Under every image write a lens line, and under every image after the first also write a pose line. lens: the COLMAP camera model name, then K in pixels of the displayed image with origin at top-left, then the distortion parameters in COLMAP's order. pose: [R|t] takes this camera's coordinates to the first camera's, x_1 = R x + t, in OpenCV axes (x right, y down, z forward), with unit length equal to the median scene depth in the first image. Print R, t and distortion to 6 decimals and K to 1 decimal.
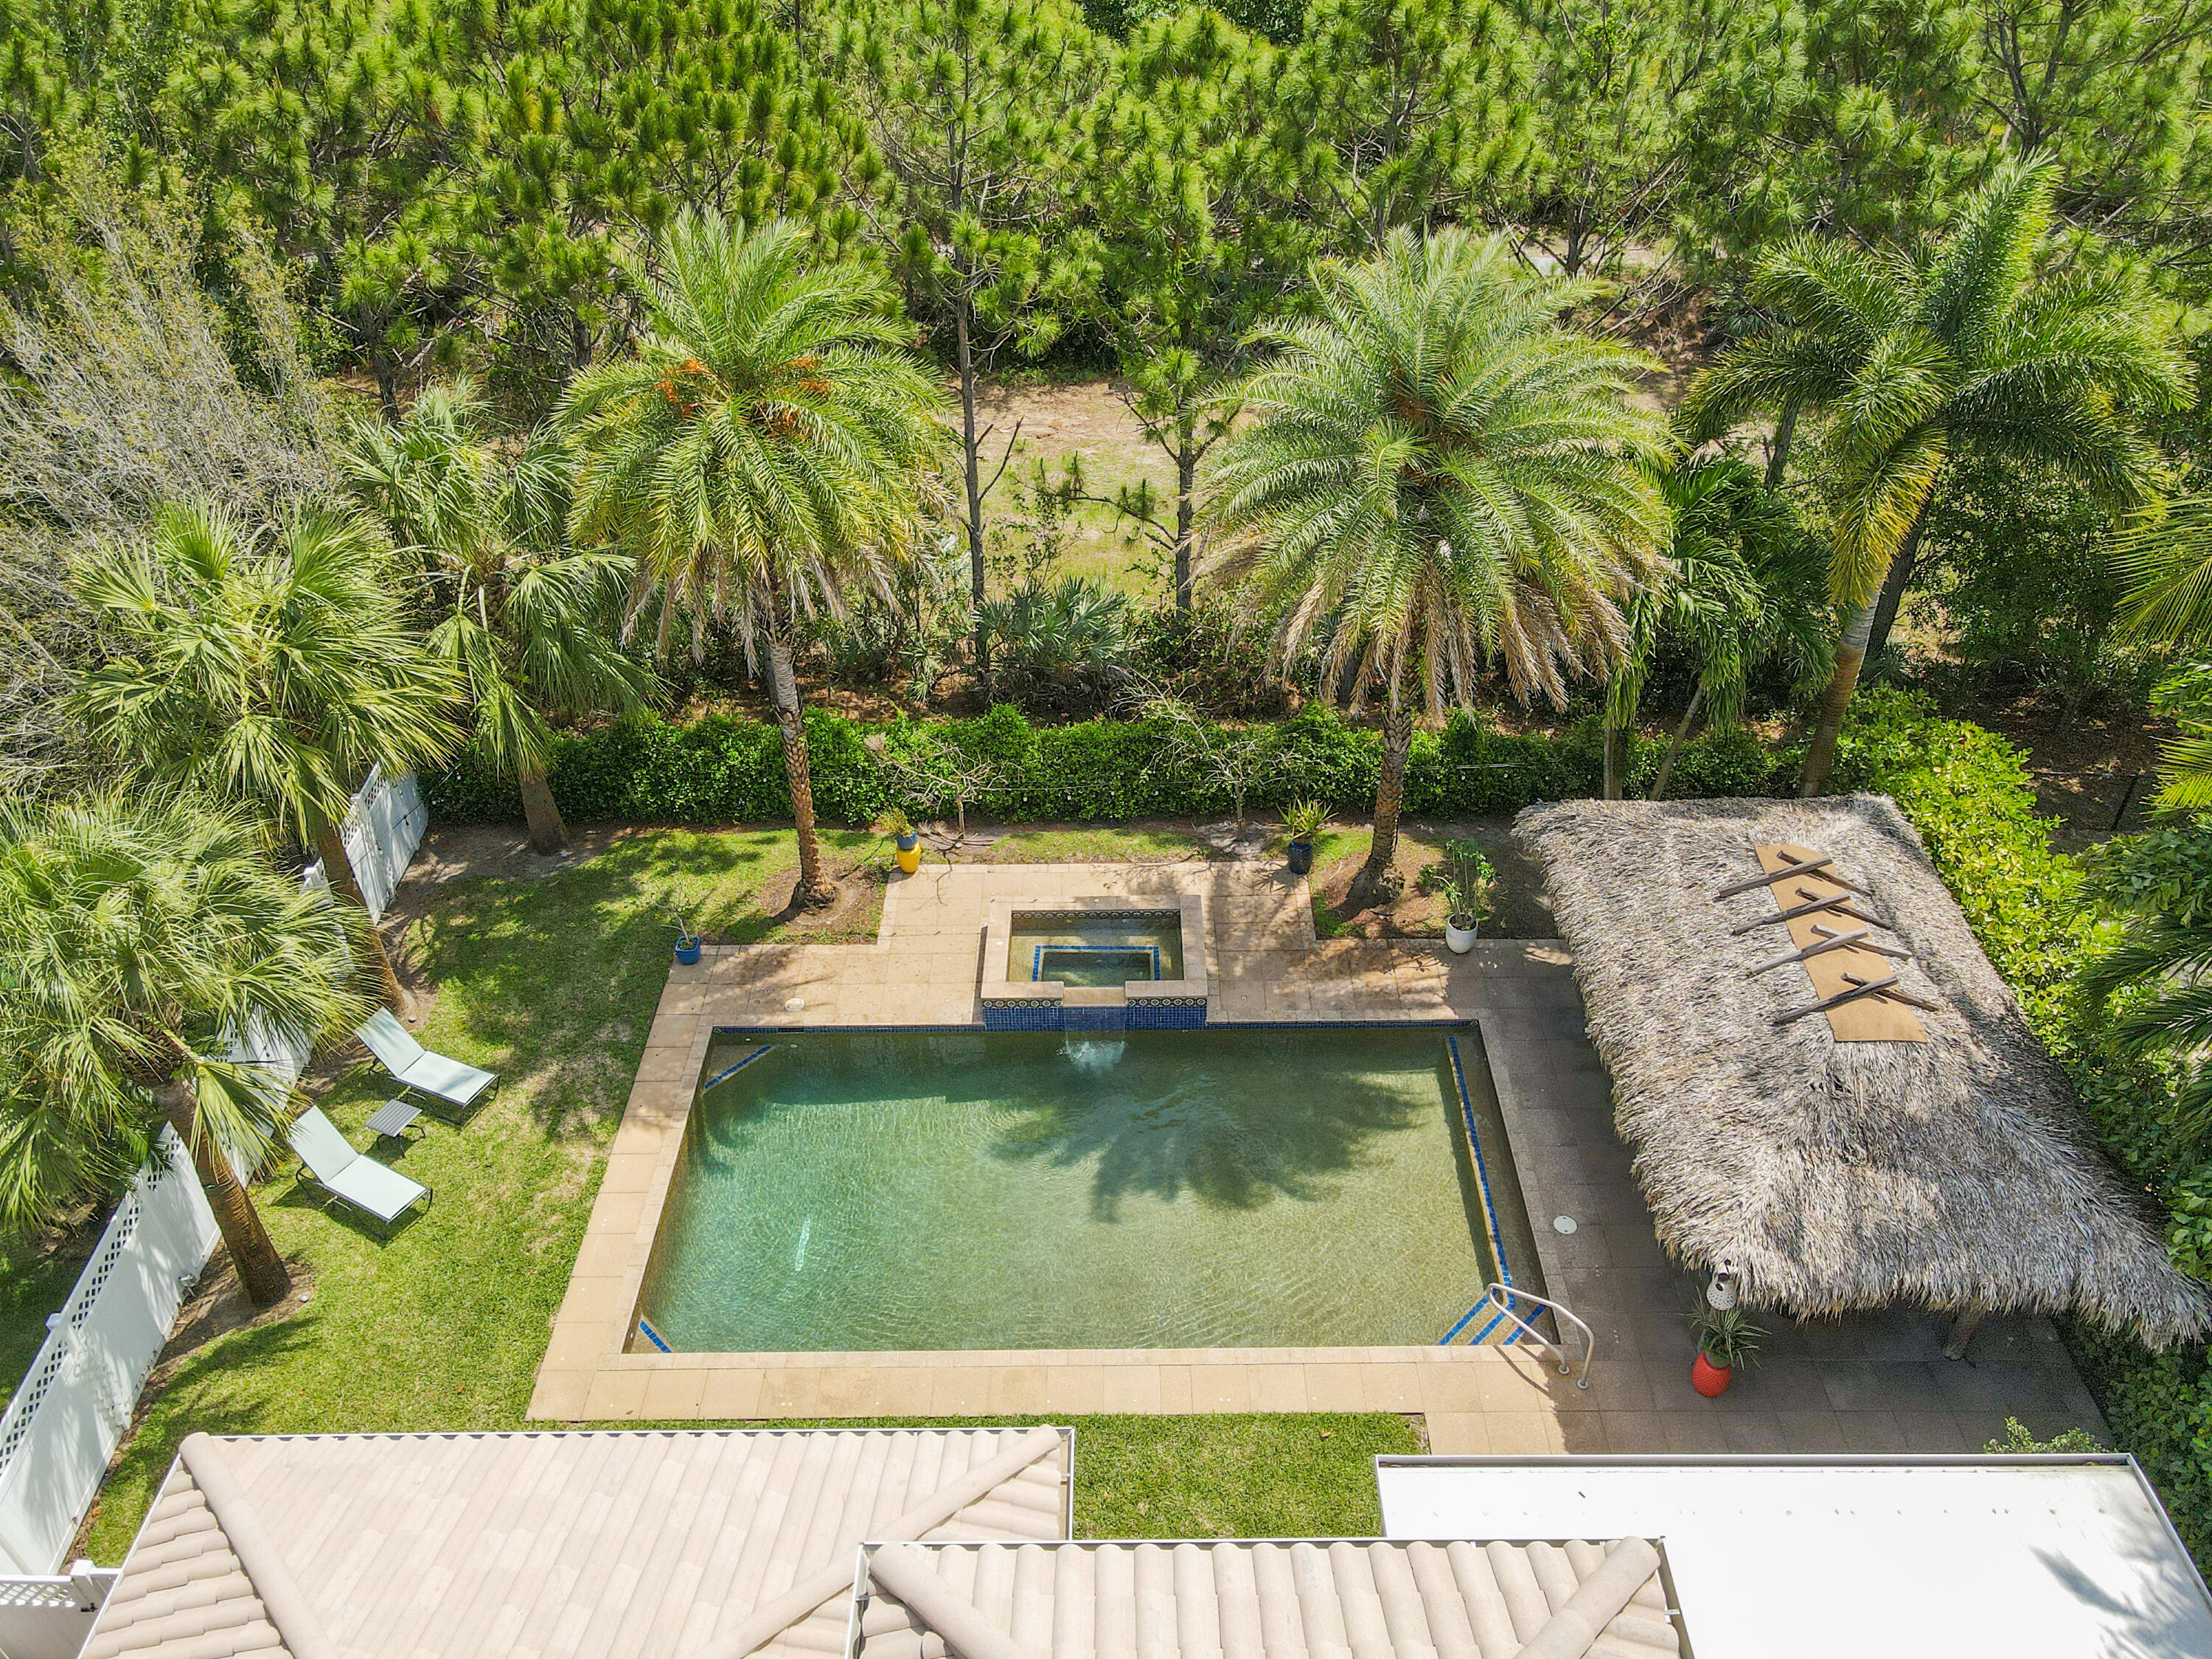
lens RADIAL K [[1626.2, 0, 1106.0], [0, 1626.2, 829.5], [0, 0, 1]] dist [0.004213, 0.007645]
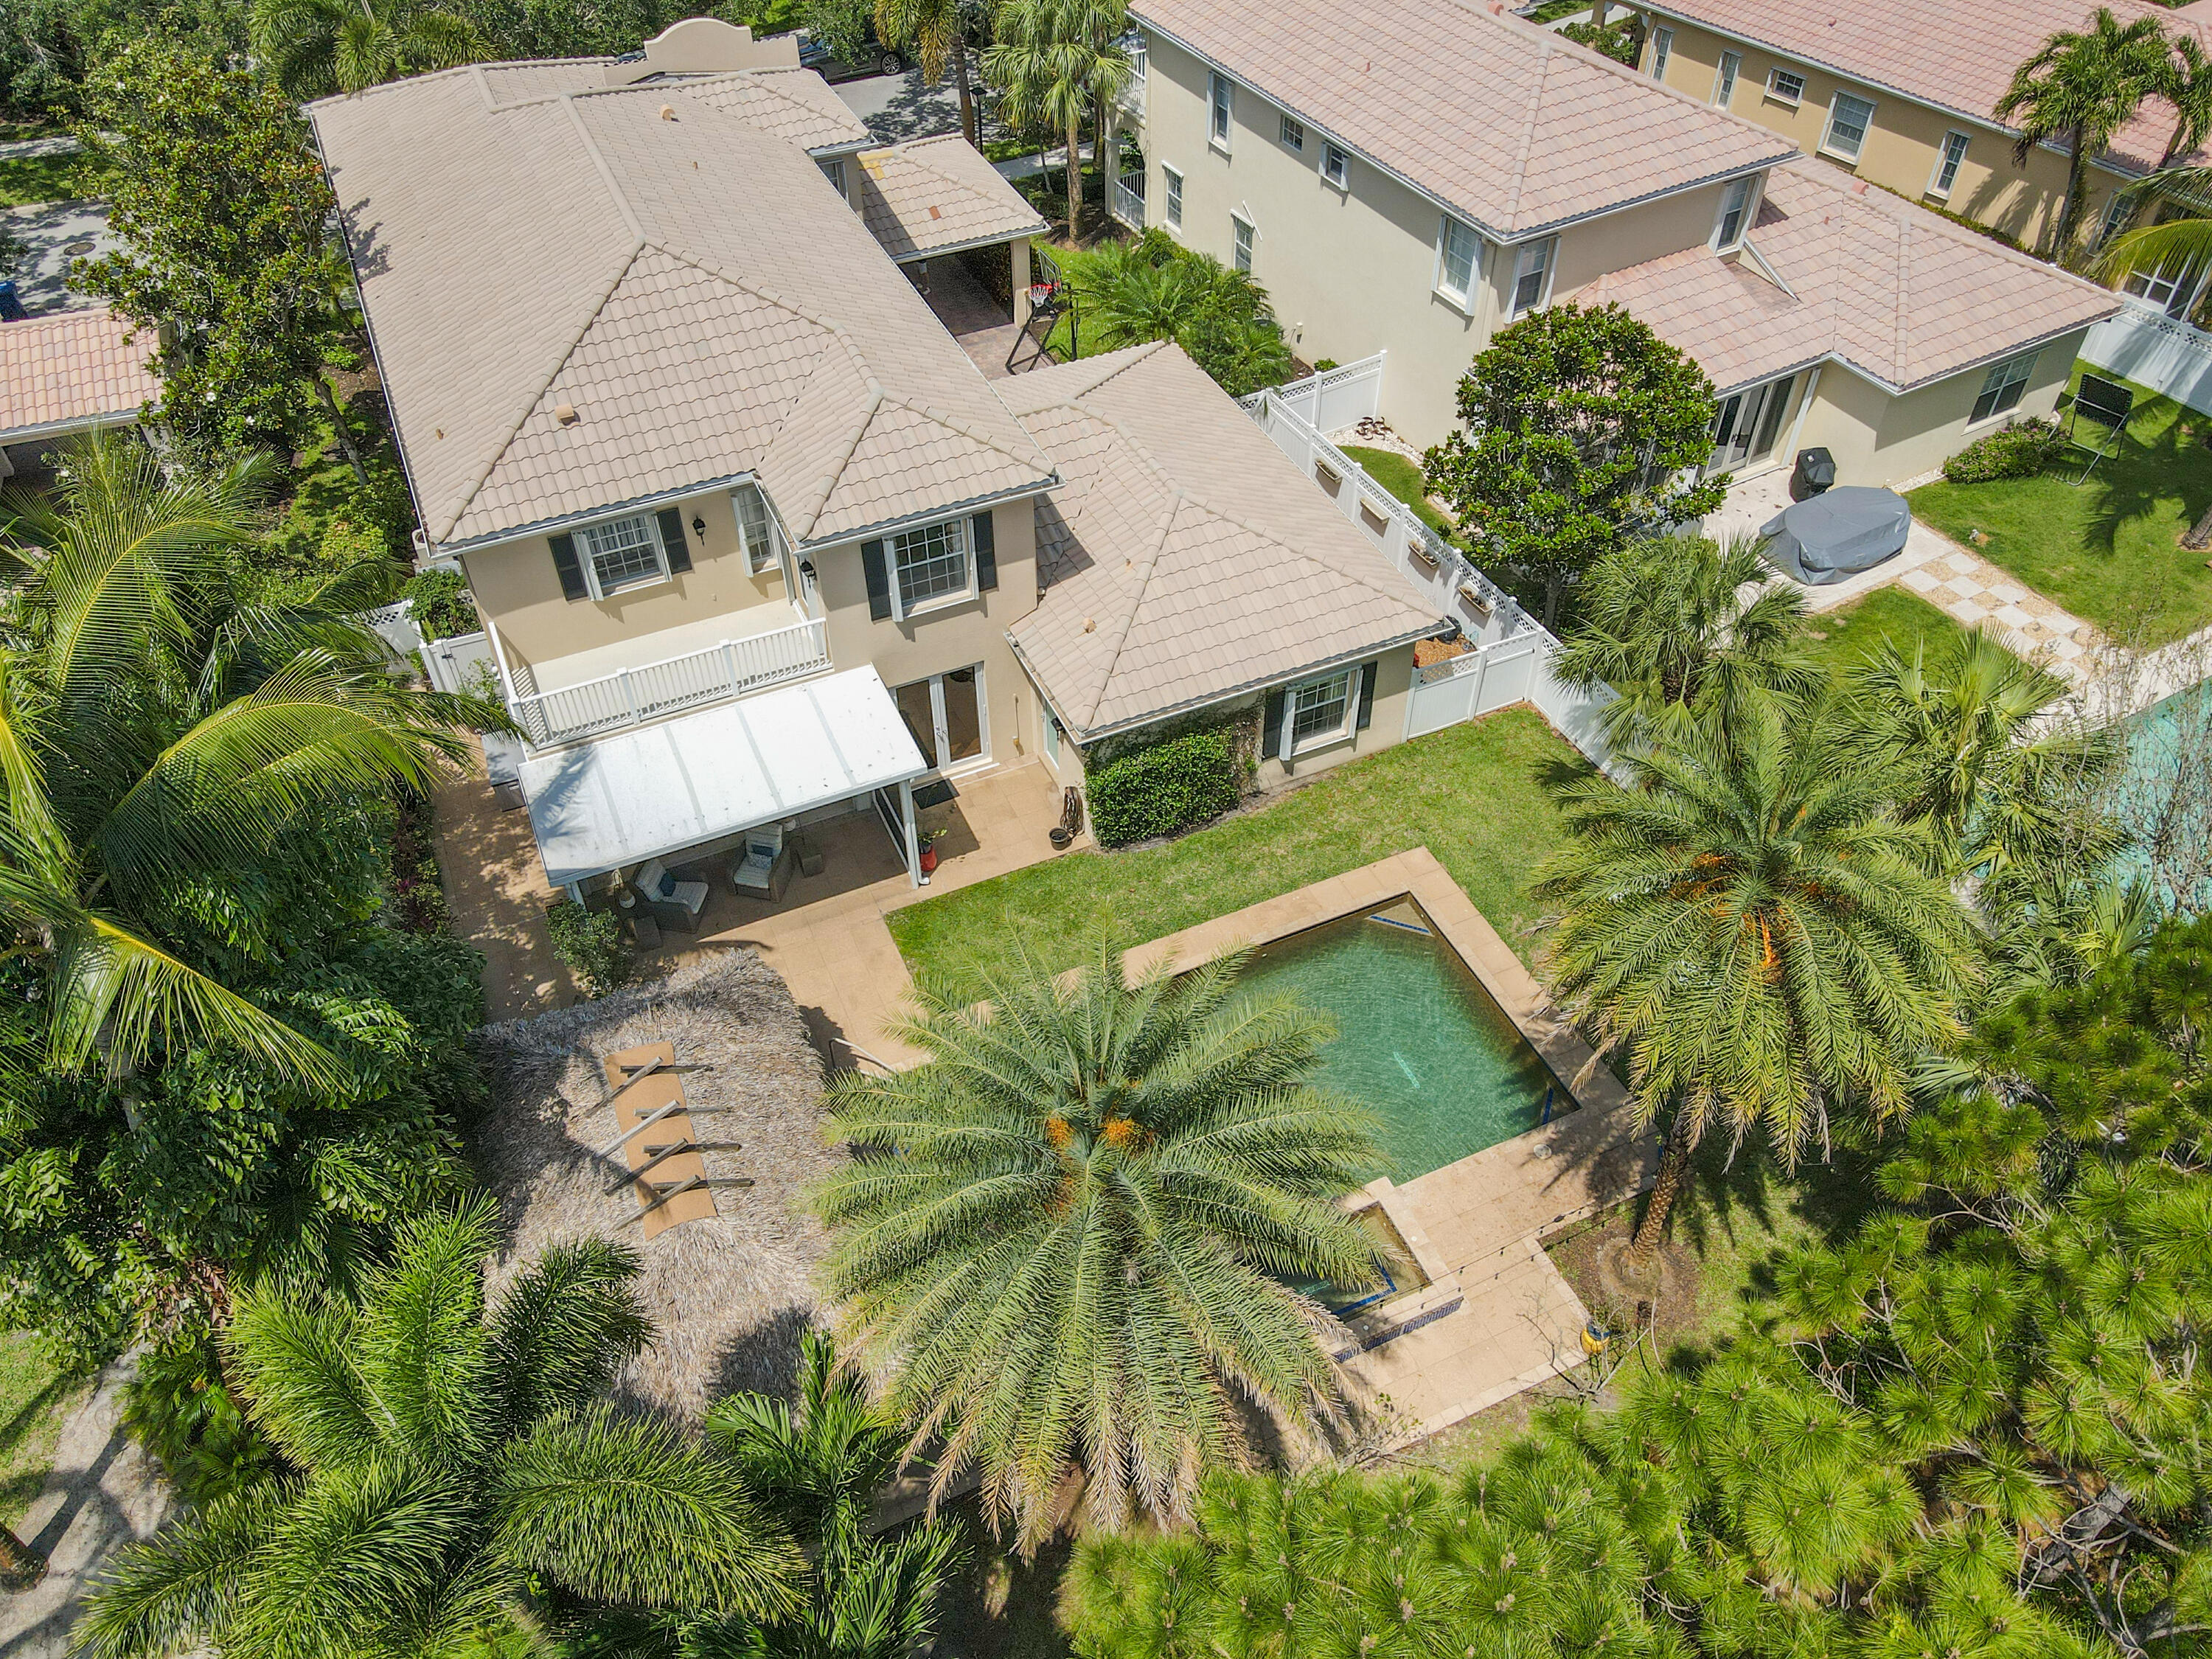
lens RADIAL K [[1626.2, 0, 1106.0], [0, 1626.2, 829.5], [0, 0, 1]] dist [0.004213, 0.007645]
pose [[-0.908674, 0.300470, -0.289876, 0.350794], [-0.231401, 0.215456, 0.948701, -0.944448], [0.347512, 0.929137, -0.126250, 0.860291]]
